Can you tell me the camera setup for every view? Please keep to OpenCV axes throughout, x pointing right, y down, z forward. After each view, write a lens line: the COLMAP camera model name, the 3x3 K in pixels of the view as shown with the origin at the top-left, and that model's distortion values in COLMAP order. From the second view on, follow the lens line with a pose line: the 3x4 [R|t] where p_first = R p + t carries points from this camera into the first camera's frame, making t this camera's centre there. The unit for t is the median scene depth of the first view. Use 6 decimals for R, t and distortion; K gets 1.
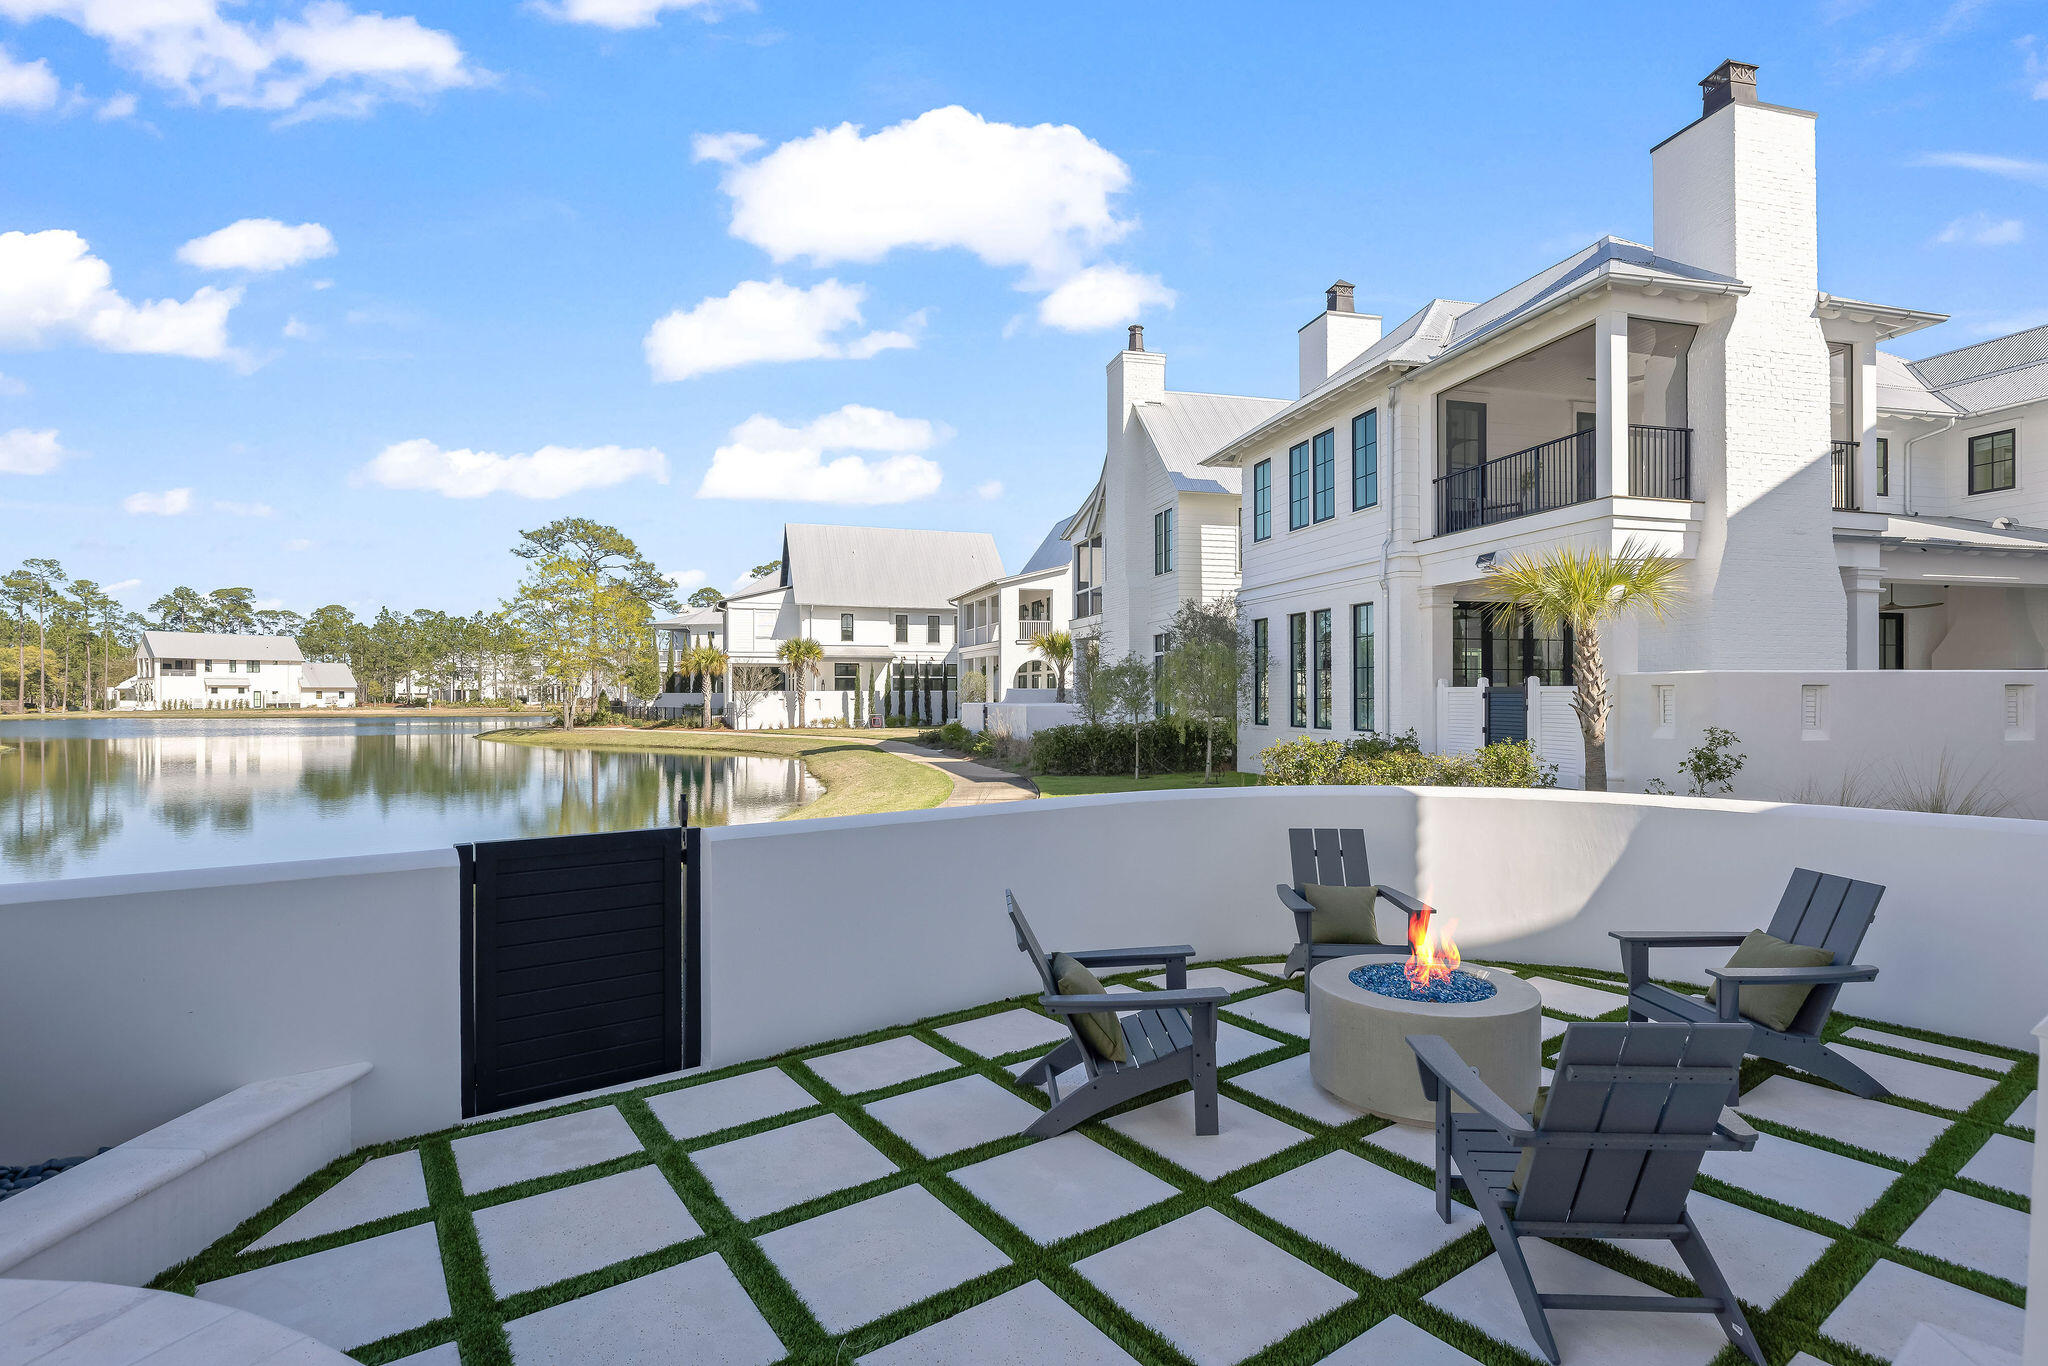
lens RADIAL K [[983.0, 0, 1014.0], [0, 983.0, 695.2], [0, 0, 1]] dist [-0.009433, 0.004882]
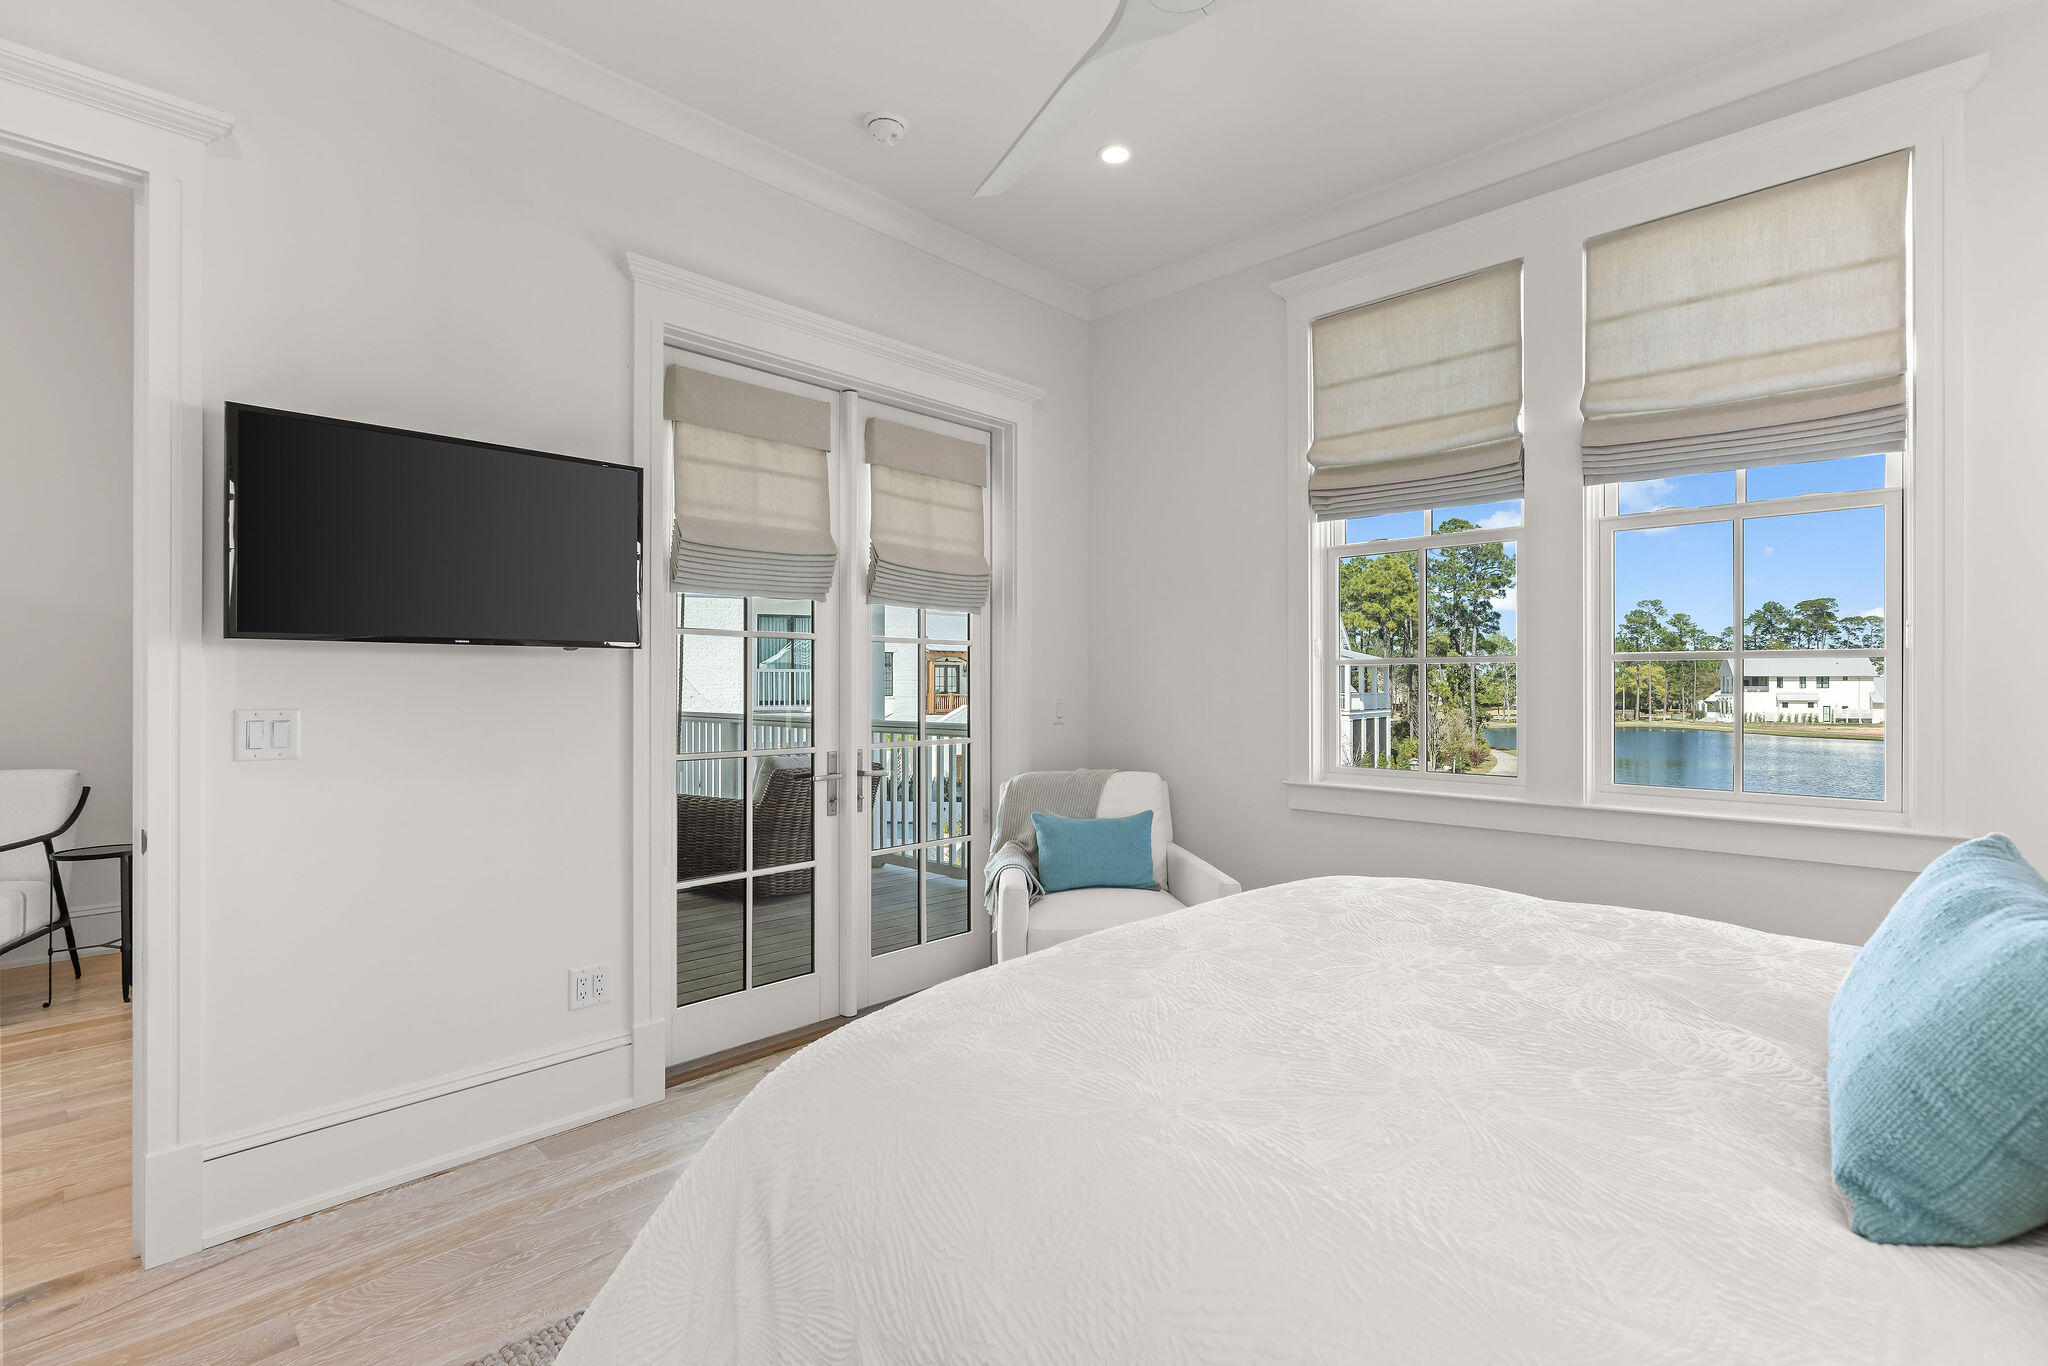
lens RADIAL K [[951.4, 0, 1038.4], [0, 951.4, 687.6], [0, 0, 1]] dist [-0.005184, -0.000362]
pose [[0.188908, 0.008346, -0.981959, 0.185582], [-0.002651, 0.999965, 0.007989, -0.113796], [0.981991, 0.001094, 0.188924, -0.004353]]
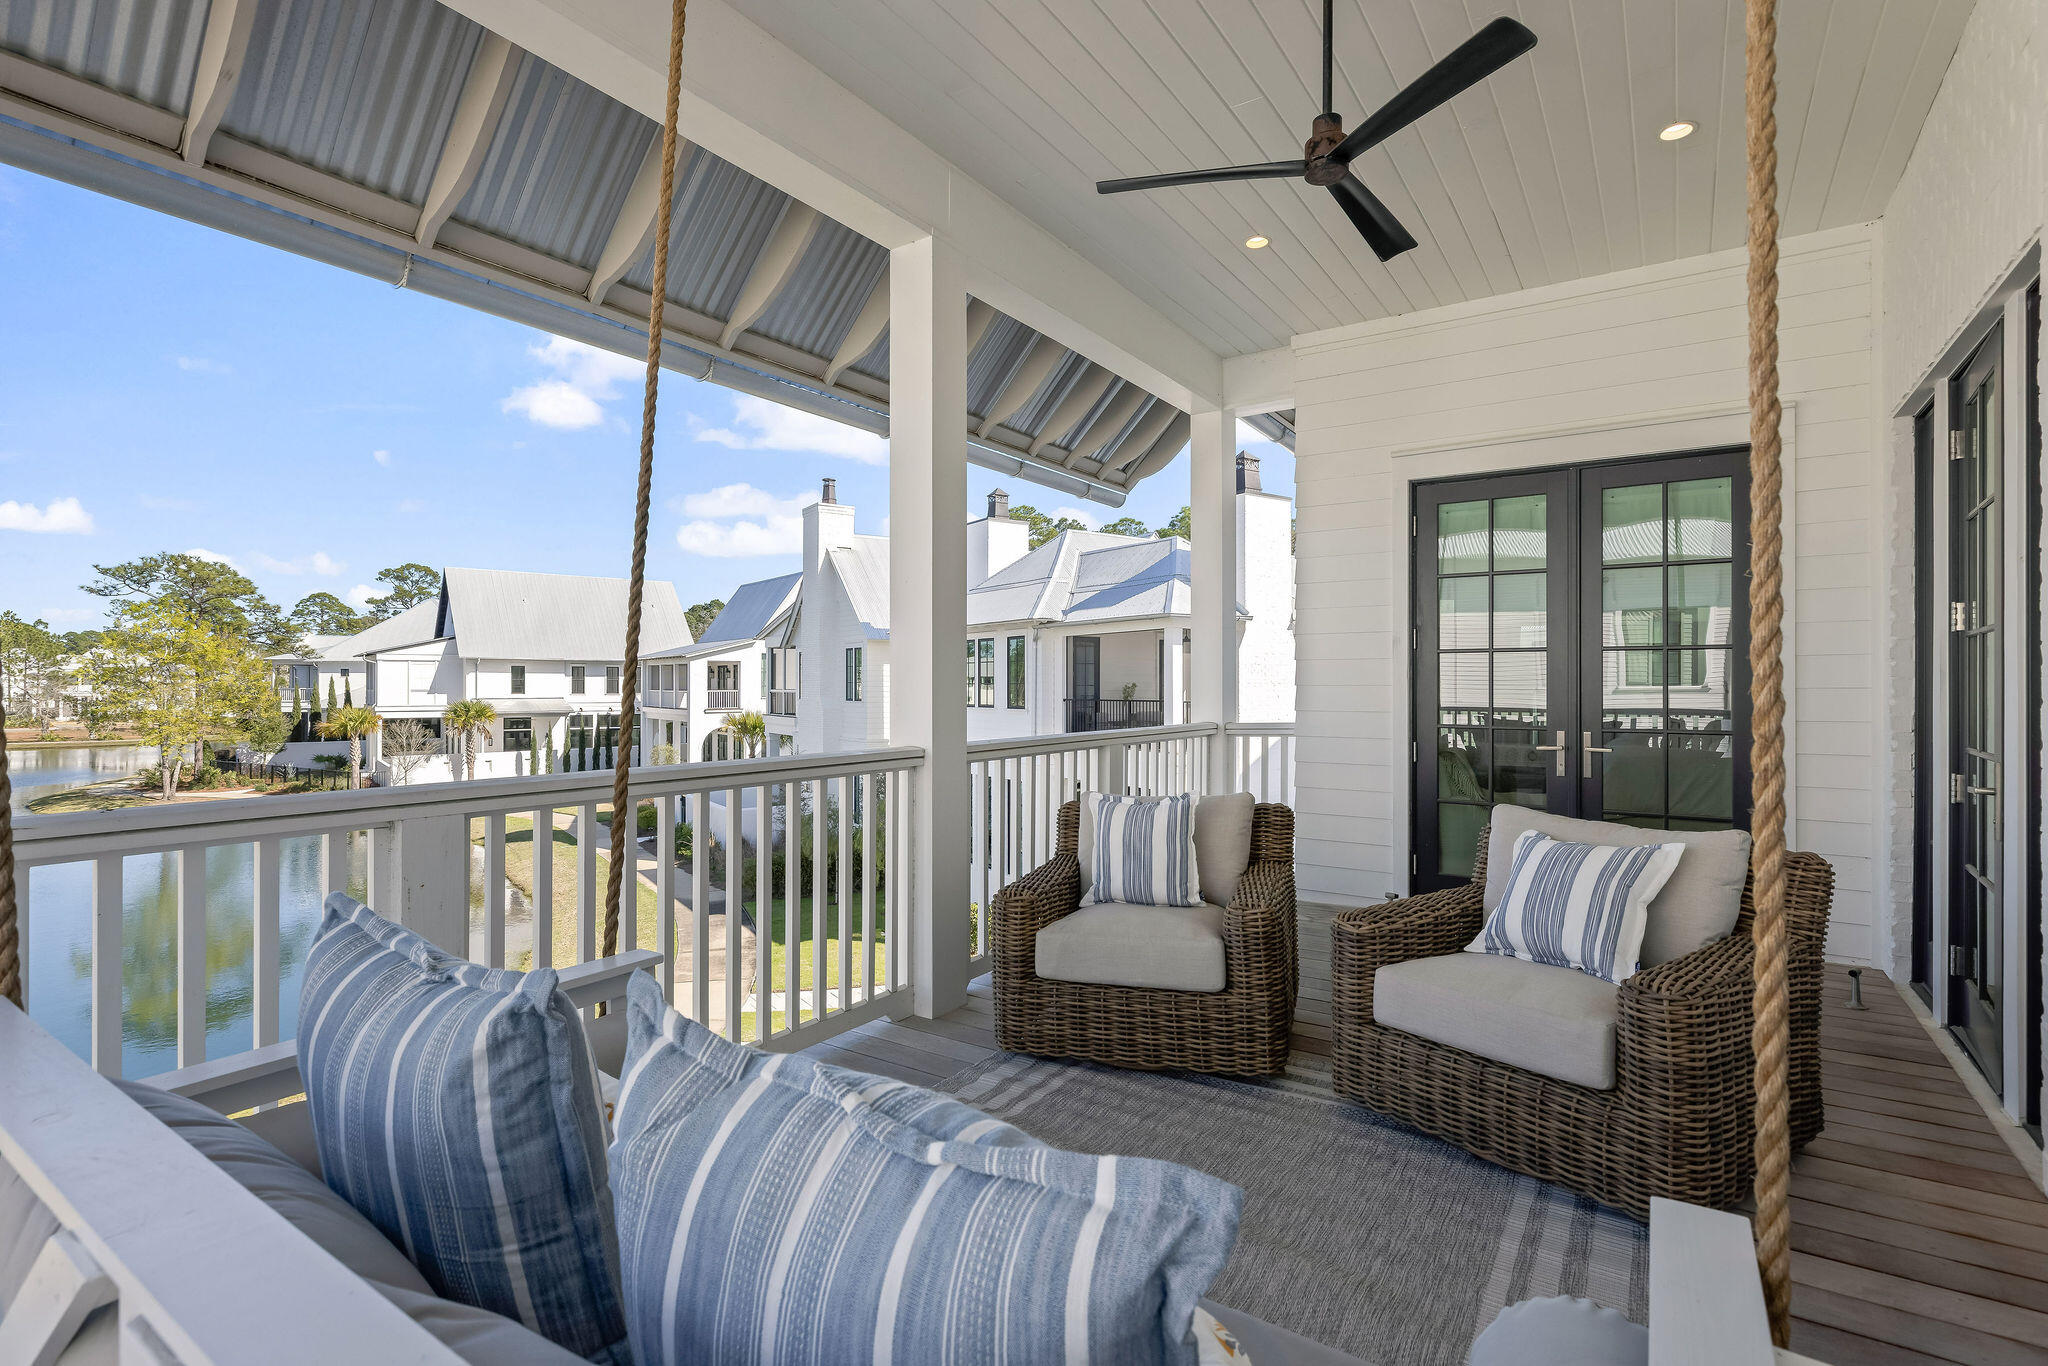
lens RADIAL K [[951.4, 0, 1020.6], [0, 951.4, 685.3], [0, 0, 1]] dist [-0.005184, -0.000362]
pose [[0.940023, 0.003968, 0.341087, -0.037512], [-0.003885, 0.999992, -0.000926, -0.112180], [-0.341088, -0.000454, 0.940031, -0.104659]]
